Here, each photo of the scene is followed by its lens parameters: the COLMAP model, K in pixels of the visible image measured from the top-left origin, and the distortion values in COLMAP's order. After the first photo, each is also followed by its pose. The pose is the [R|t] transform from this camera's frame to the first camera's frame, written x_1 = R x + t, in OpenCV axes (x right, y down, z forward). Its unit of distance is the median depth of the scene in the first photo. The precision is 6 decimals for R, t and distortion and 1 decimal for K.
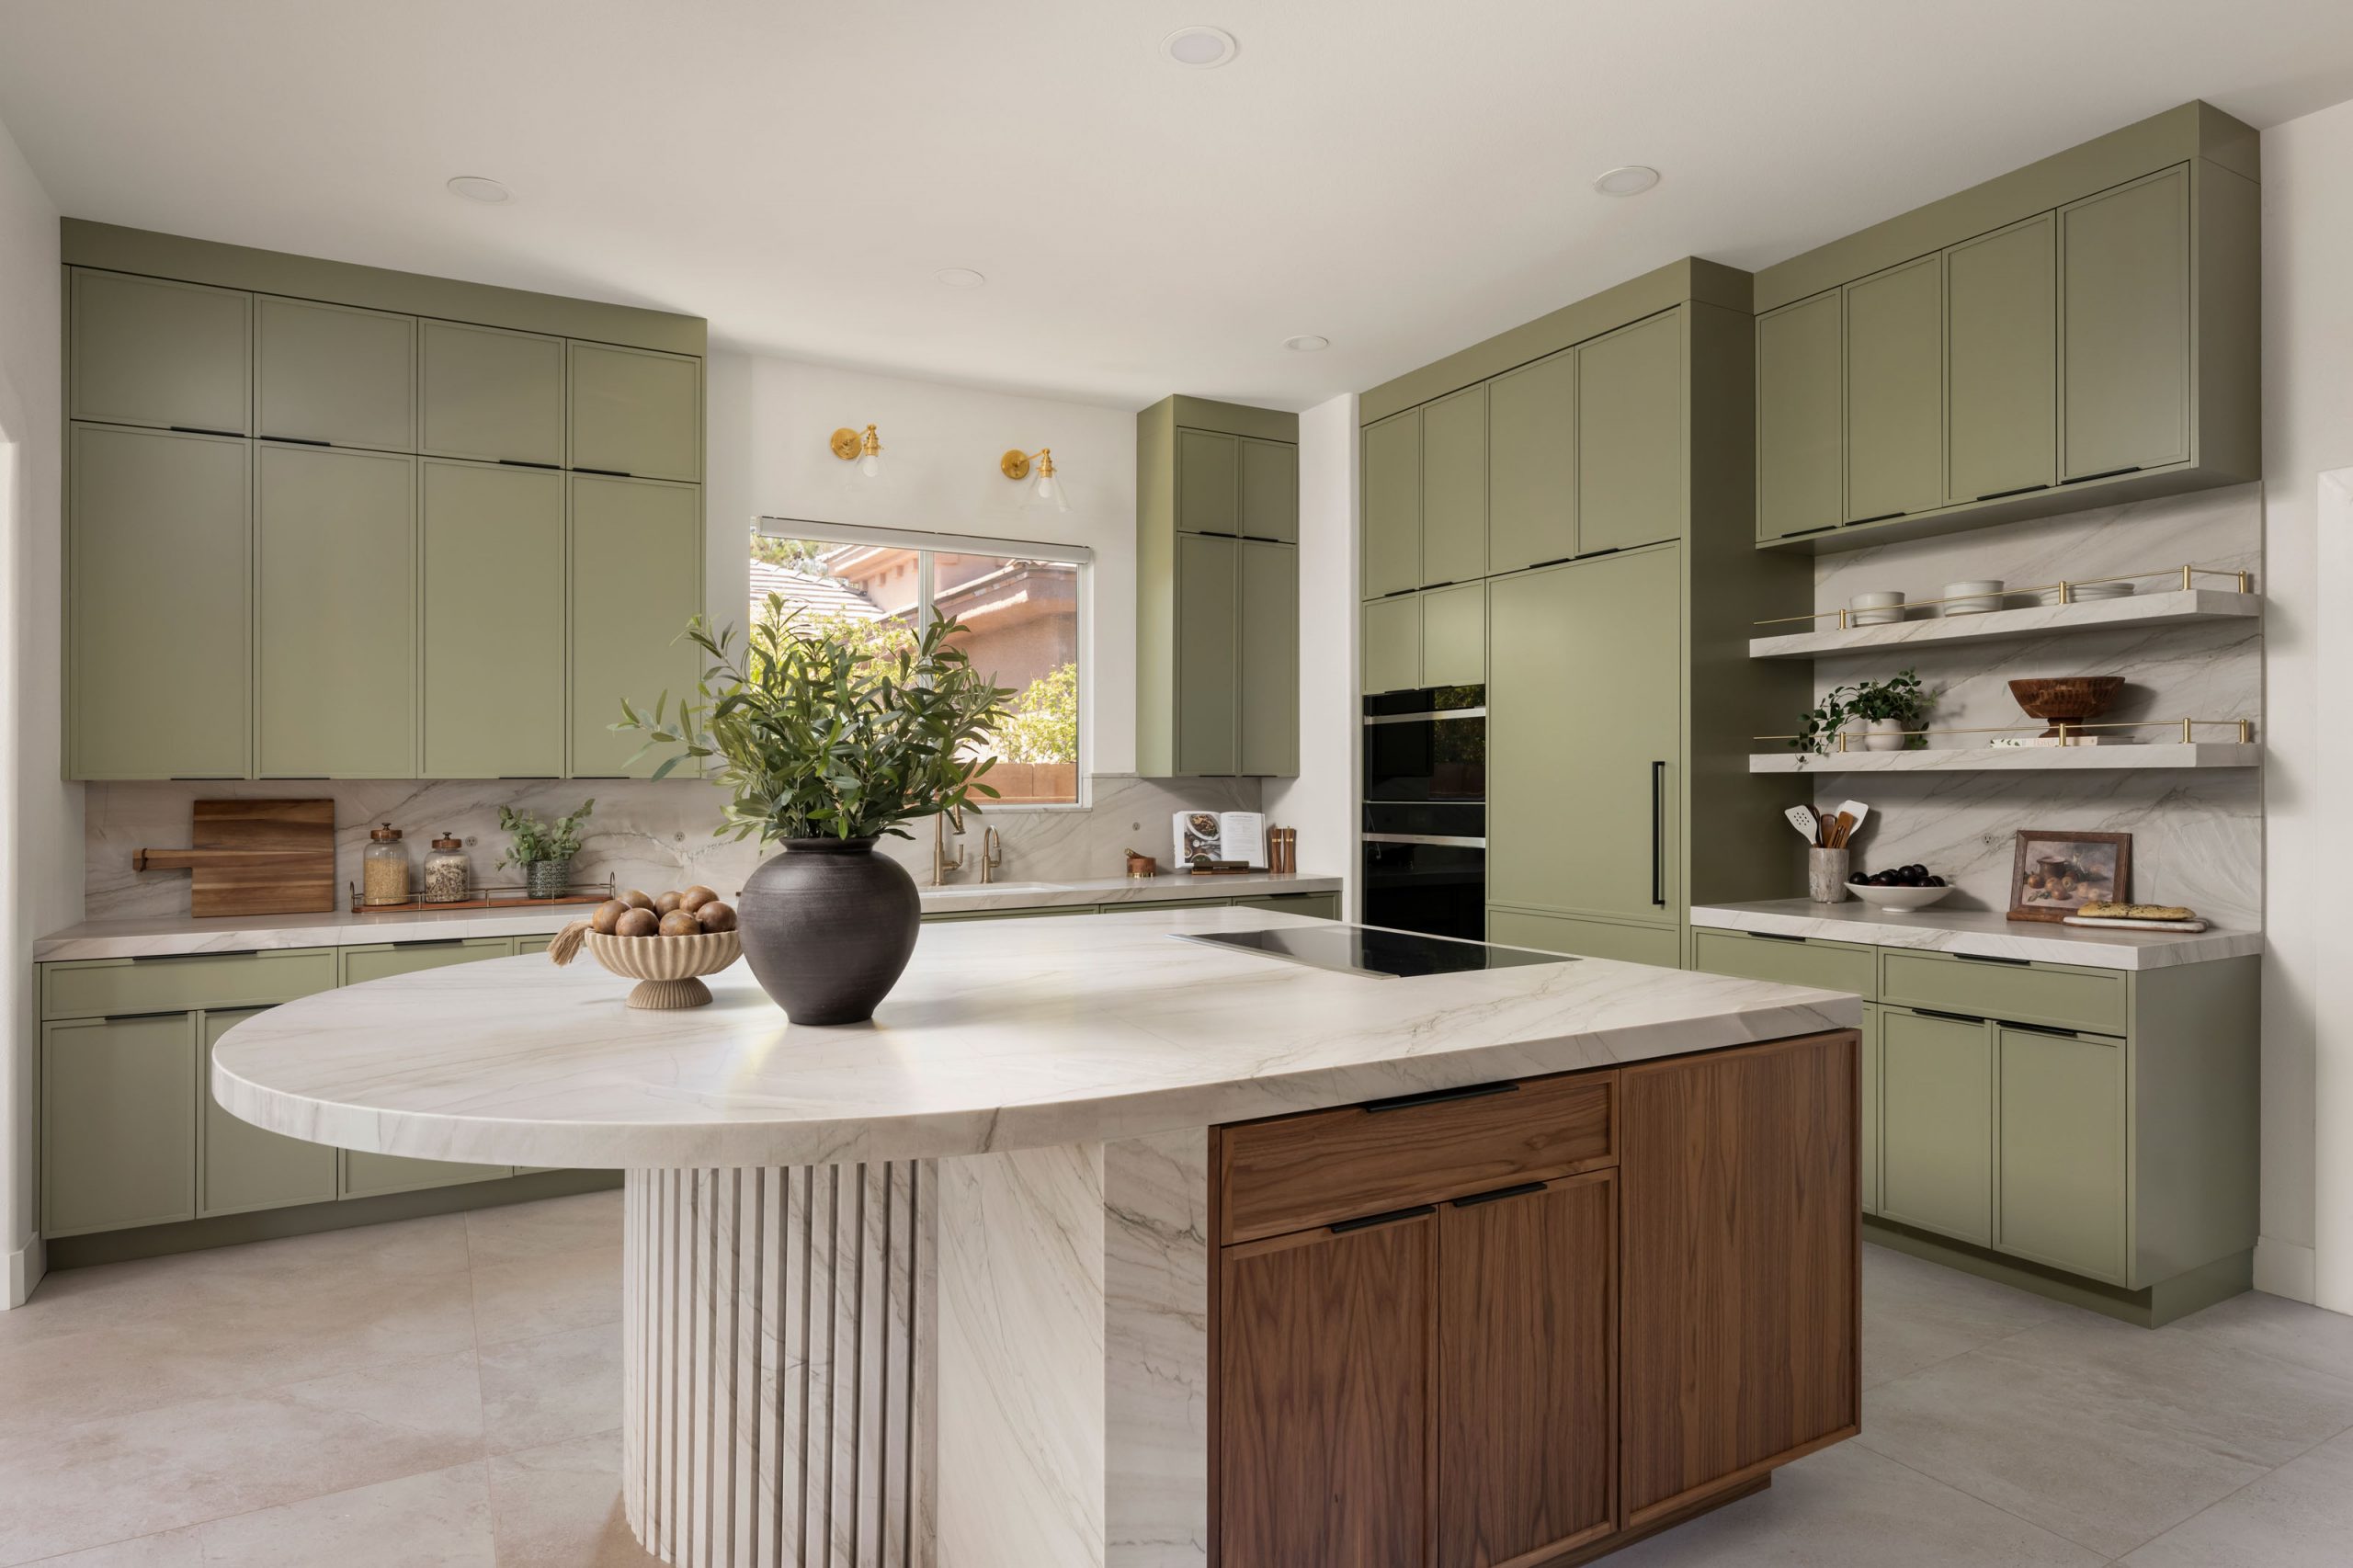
lens RADIAL K [[1289.4, 0, 1178.9], [0, 1289.4, 778.6], [0, 0, 1]] dist [-0.000537, 0.000630]
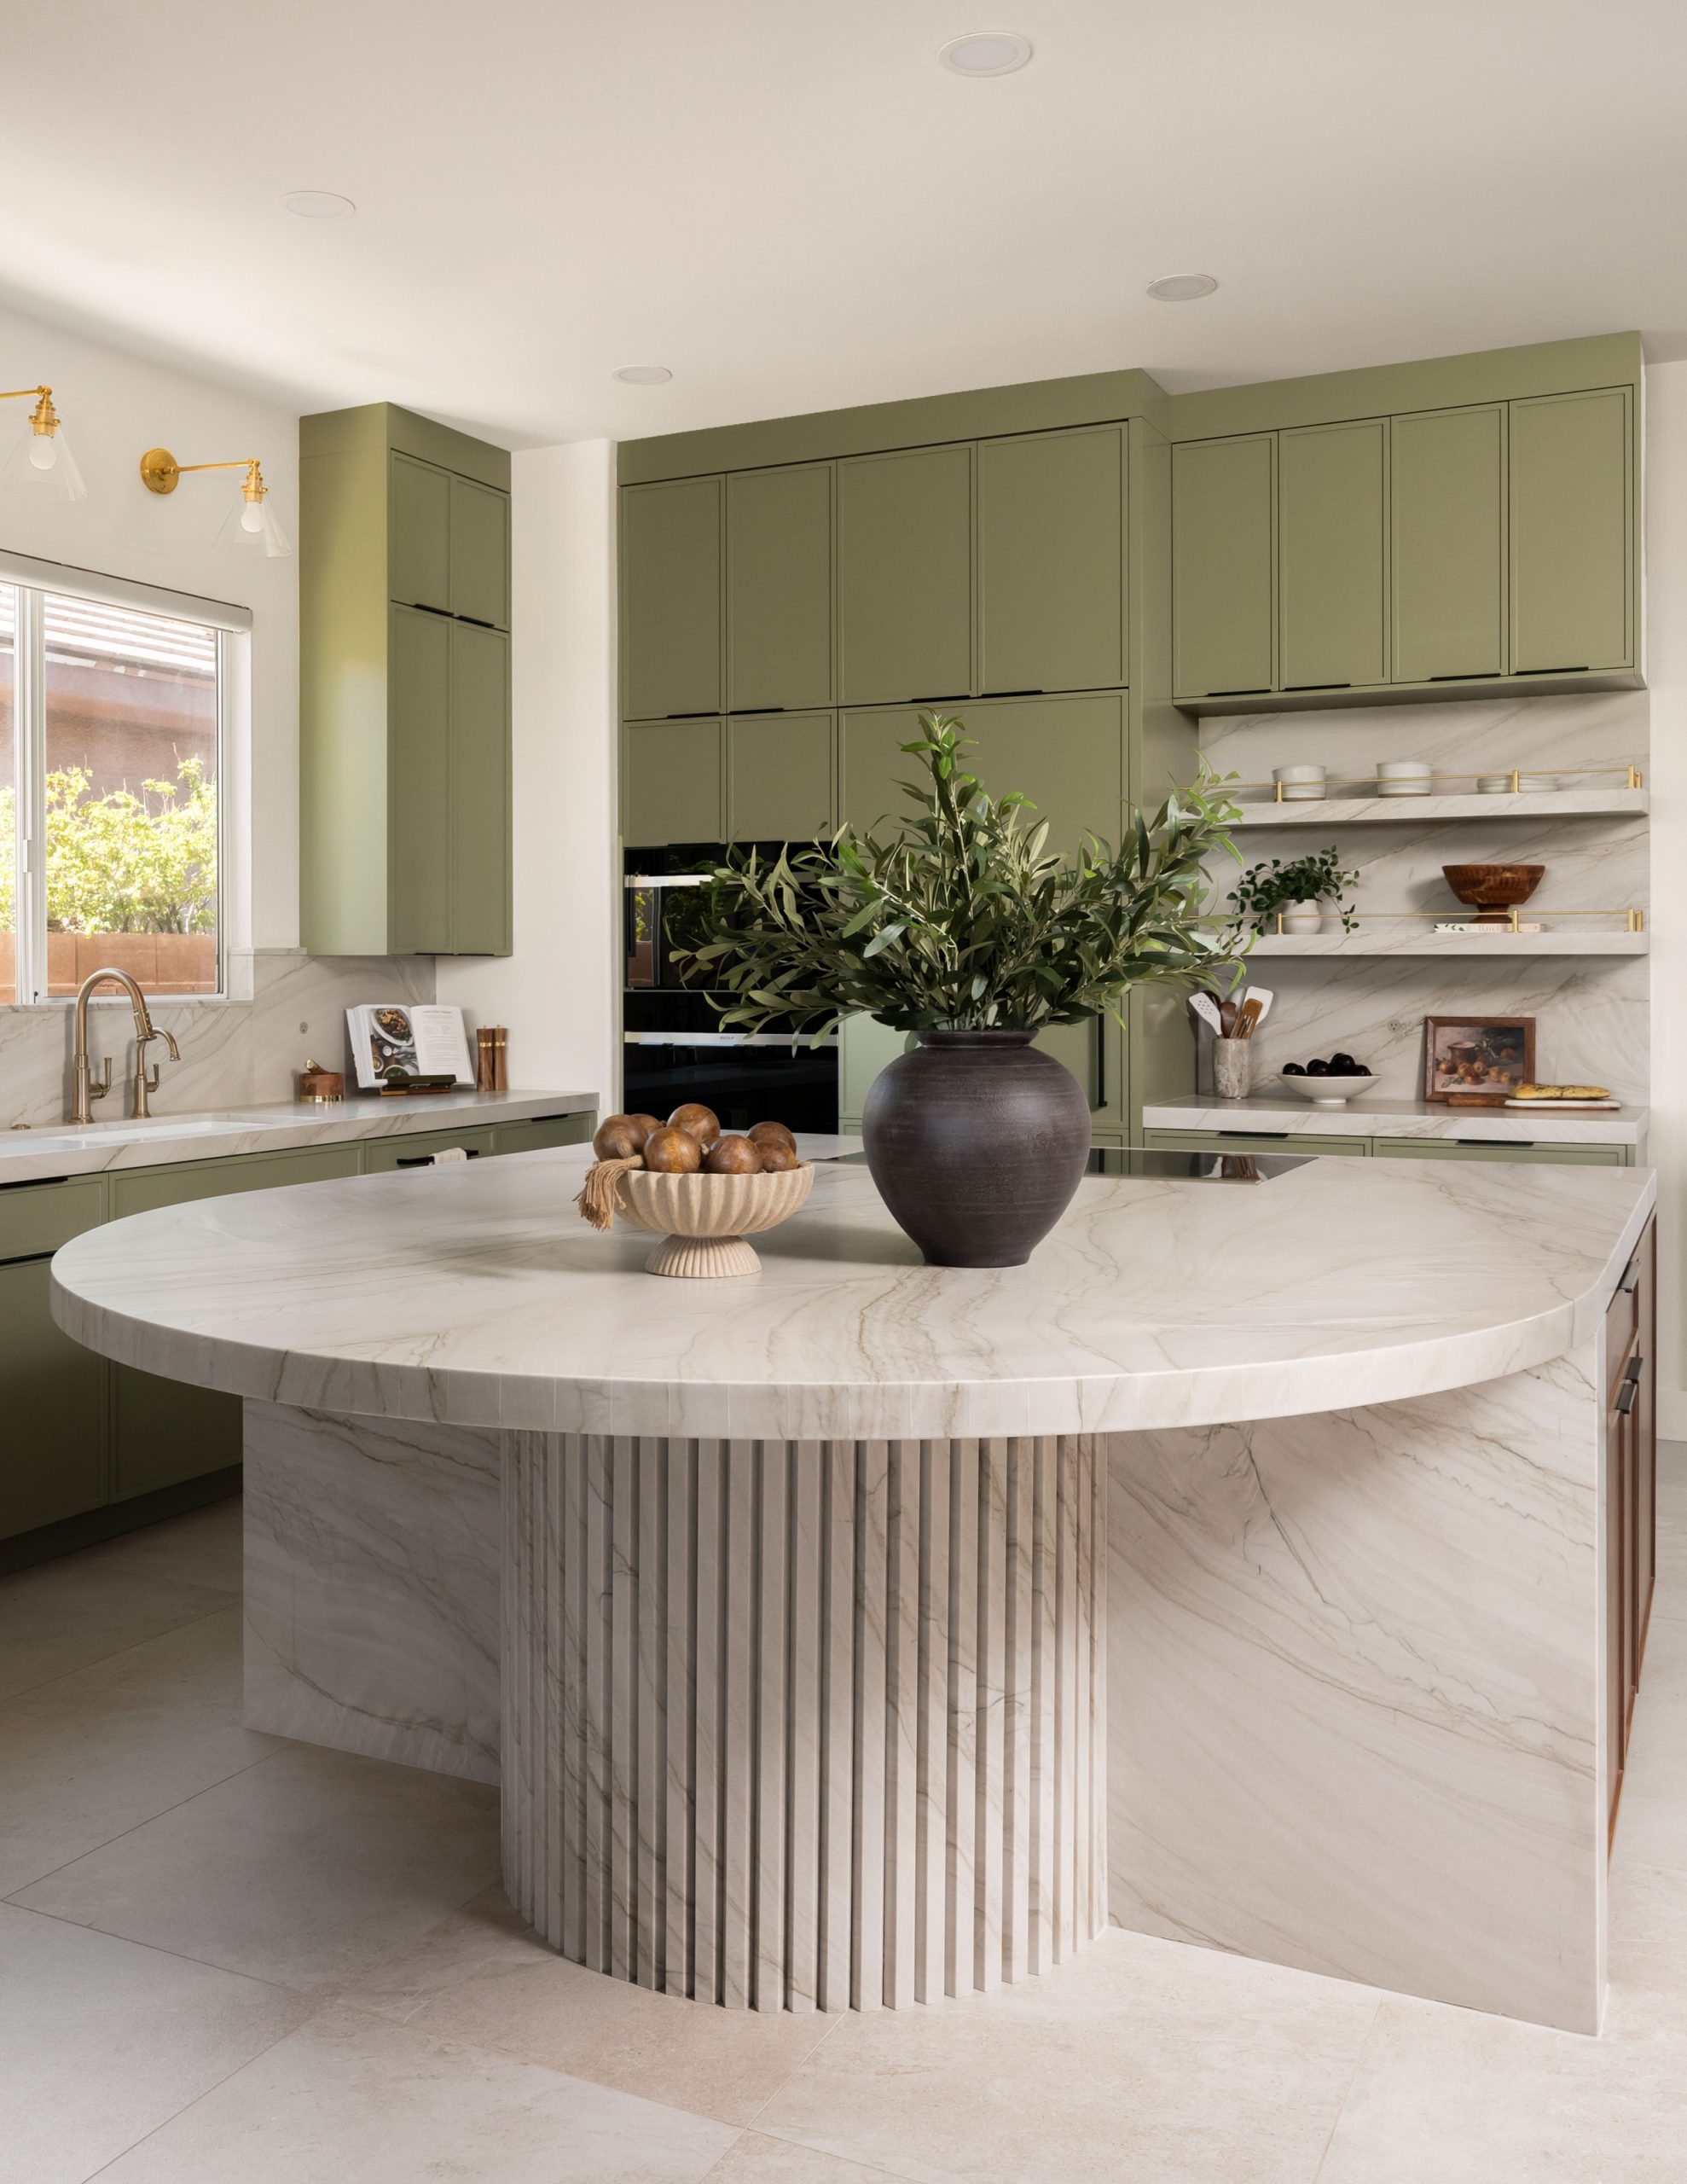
lens RADIAL K [[1899.1, 0, 728.9], [0, 1899.1, 969.1], [0, 0, 1]] dist [-0.007857, -0.005148]
pose [[0.843824, 0.004647, 0.536601, -0.512489], [-0.006678, 0.999976, 0.001842, 0.004222], [-0.536579, -0.005137, 0.843834, 0.054759]]
